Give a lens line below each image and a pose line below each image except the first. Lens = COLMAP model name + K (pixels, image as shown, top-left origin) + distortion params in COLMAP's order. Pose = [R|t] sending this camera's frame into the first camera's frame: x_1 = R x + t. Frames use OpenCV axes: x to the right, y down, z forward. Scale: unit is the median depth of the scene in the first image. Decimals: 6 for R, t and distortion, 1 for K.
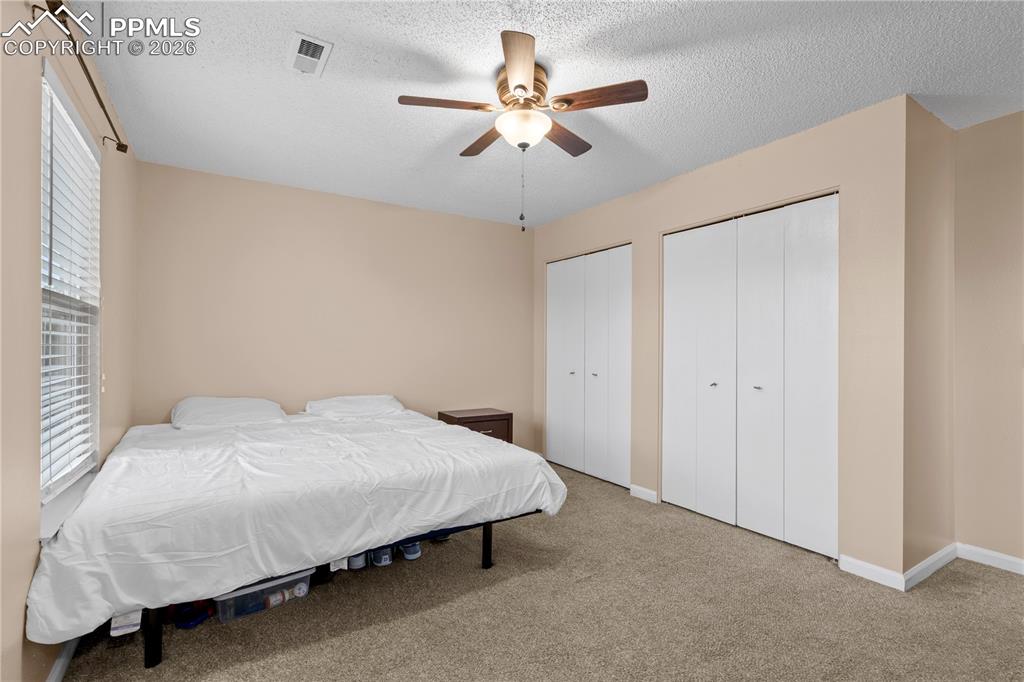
lens RADIAL K [[467.5, 0, 513.8], [0, 467.5, 345.3], [0, 0, 1]] dist [-0.002296, -0.001131]
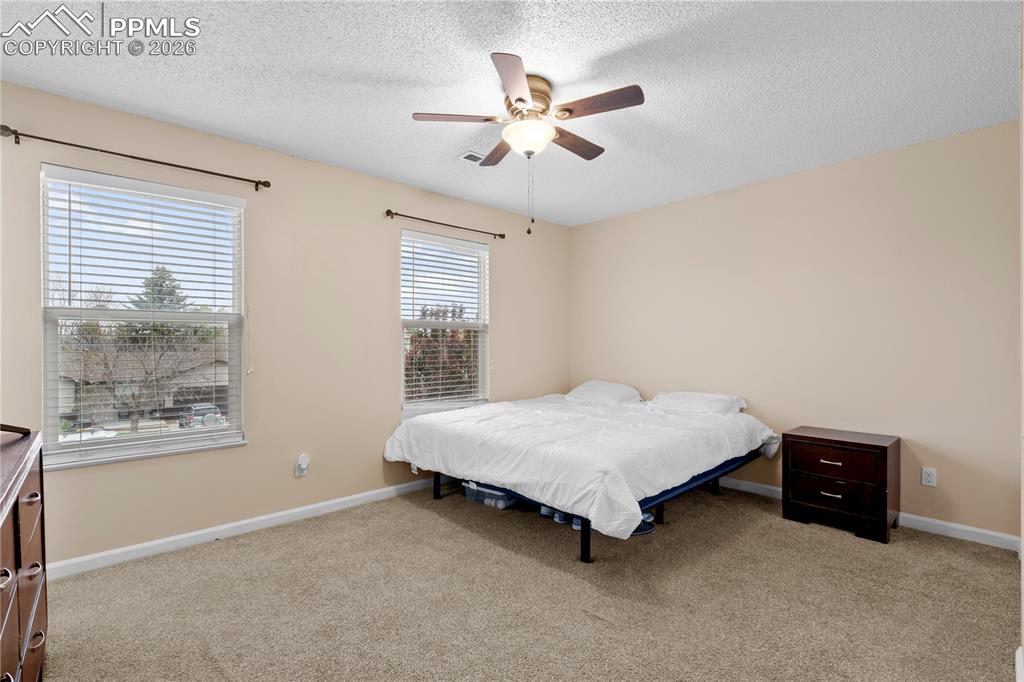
lens RADIAL K [[467.5, 0, 516.2], [0, 467.5, 342.7], [0, 0, 1]] dist [-0.002296, -0.001131]
pose [[0.189798, -0.008960, -0.981782, 1.041288], [0.003327, 0.999958, -0.008483, 0.013772], [0.981818, -0.001657, 0.189820, 0.762630]]
